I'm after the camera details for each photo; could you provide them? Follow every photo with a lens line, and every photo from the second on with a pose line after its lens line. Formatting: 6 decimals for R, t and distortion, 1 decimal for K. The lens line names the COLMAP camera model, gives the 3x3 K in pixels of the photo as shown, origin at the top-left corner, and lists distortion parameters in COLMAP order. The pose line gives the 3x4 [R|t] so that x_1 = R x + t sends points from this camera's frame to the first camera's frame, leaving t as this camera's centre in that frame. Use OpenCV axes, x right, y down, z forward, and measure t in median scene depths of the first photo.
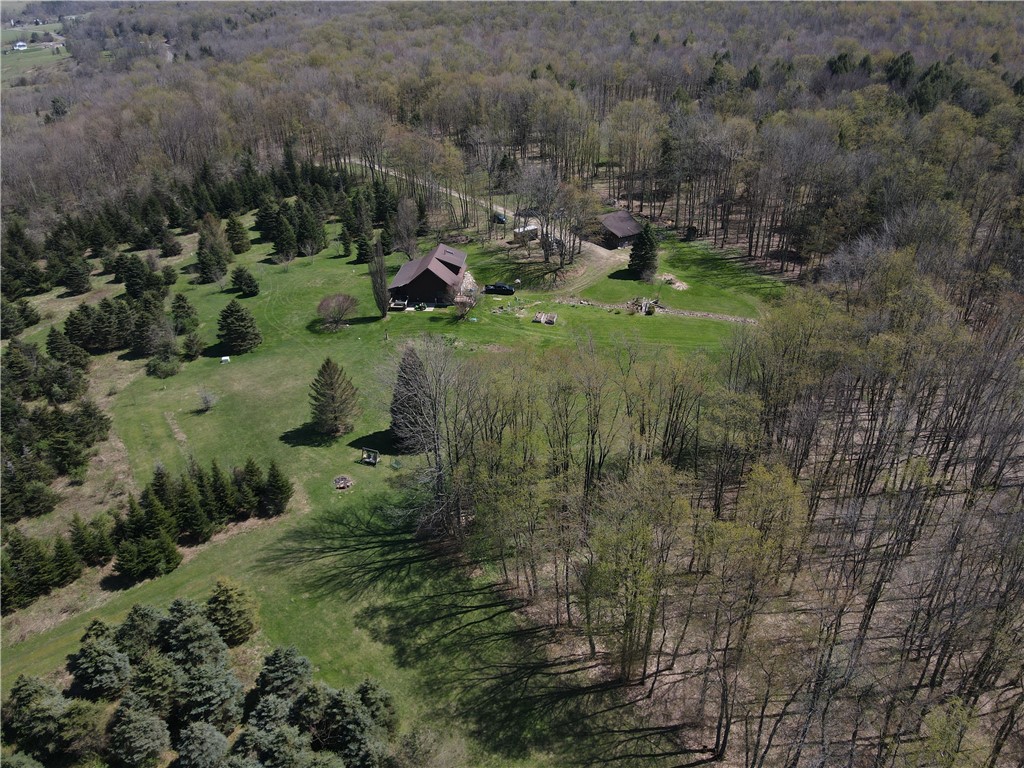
lens RADIAL K [[718.8, 0, 512.7], [0, 718.8, 382.9], [0, 0, 1]] dist [0.001362, 0.000624]
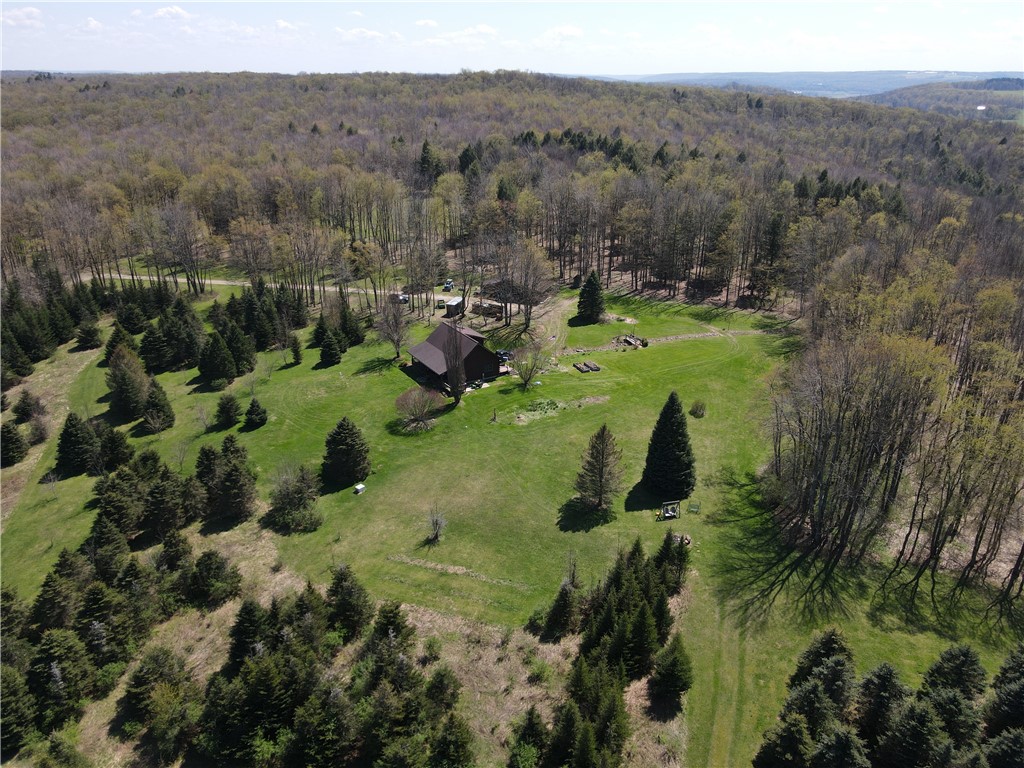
lens RADIAL K [[718.8, 0, 512.7], [0, 718.8, 384.9], [0, 0, 1]] dist [0.001362, 0.000624]
pose [[0.829912, -0.228795, 0.508821, -0.648076], [0.282299, 0.958880, -0.029277, -0.072639], [-0.481200, 0.167936, 0.860374, 0.177077]]
